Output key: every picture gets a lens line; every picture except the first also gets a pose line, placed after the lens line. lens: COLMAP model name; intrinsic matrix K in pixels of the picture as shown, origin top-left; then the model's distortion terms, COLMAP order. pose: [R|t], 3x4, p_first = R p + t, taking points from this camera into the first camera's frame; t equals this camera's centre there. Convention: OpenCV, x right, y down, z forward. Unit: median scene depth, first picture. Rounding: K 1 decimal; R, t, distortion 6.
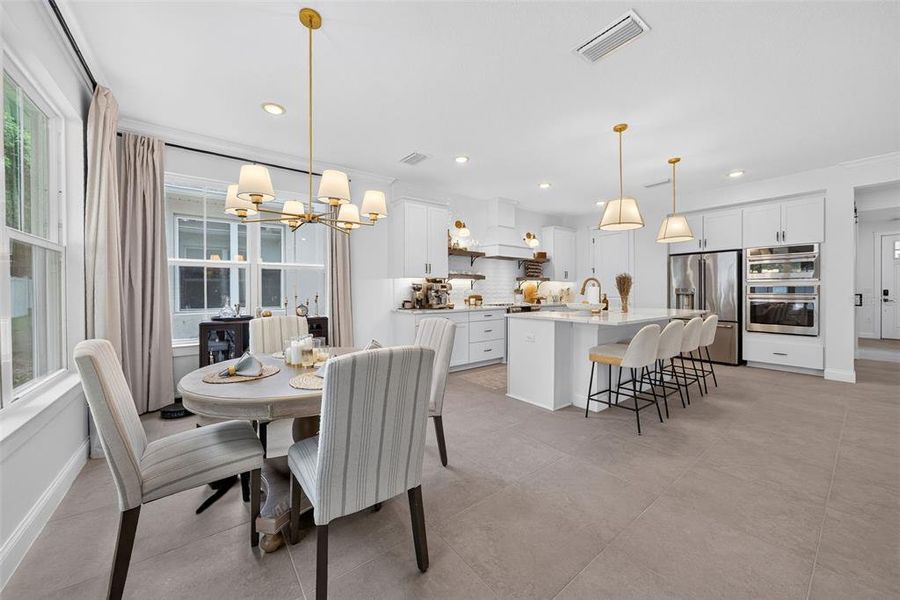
lens RADIAL K [[327.8, 0, 447.8], [0, 327.8, 295.7], [0, 0, 1]] dist [-0.002236, 0.000125]
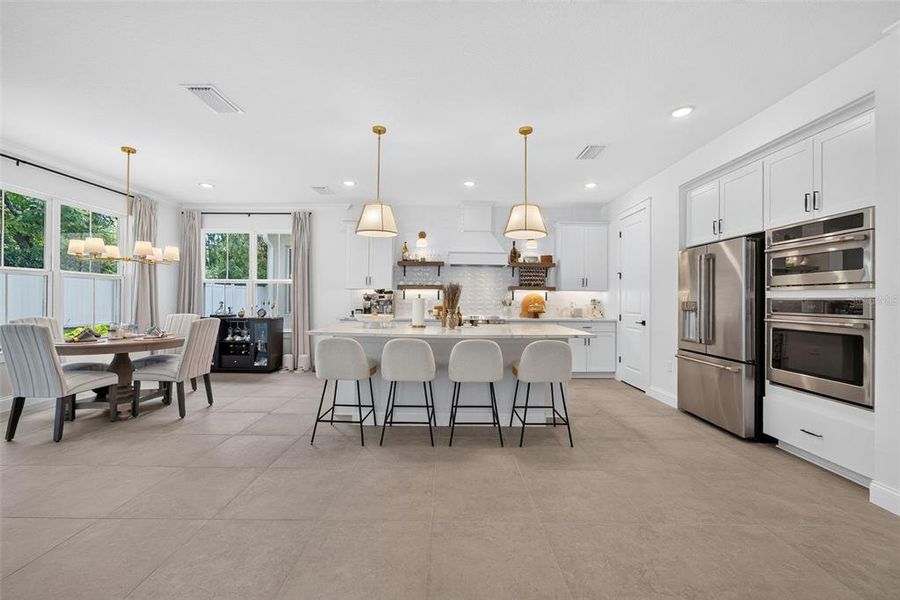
lens RADIAL K [[358.3, 0, 446.3], [0, 358.3, 296.2], [0, 0, 1]] dist [-0.003108, 0.000405]
pose [[0.789091, 0.004538, -0.614260, 0.851419], [-0.023065, 0.999486, -0.022246, -0.008178], [0.613843, 0.031722, 0.788790, 0.199548]]
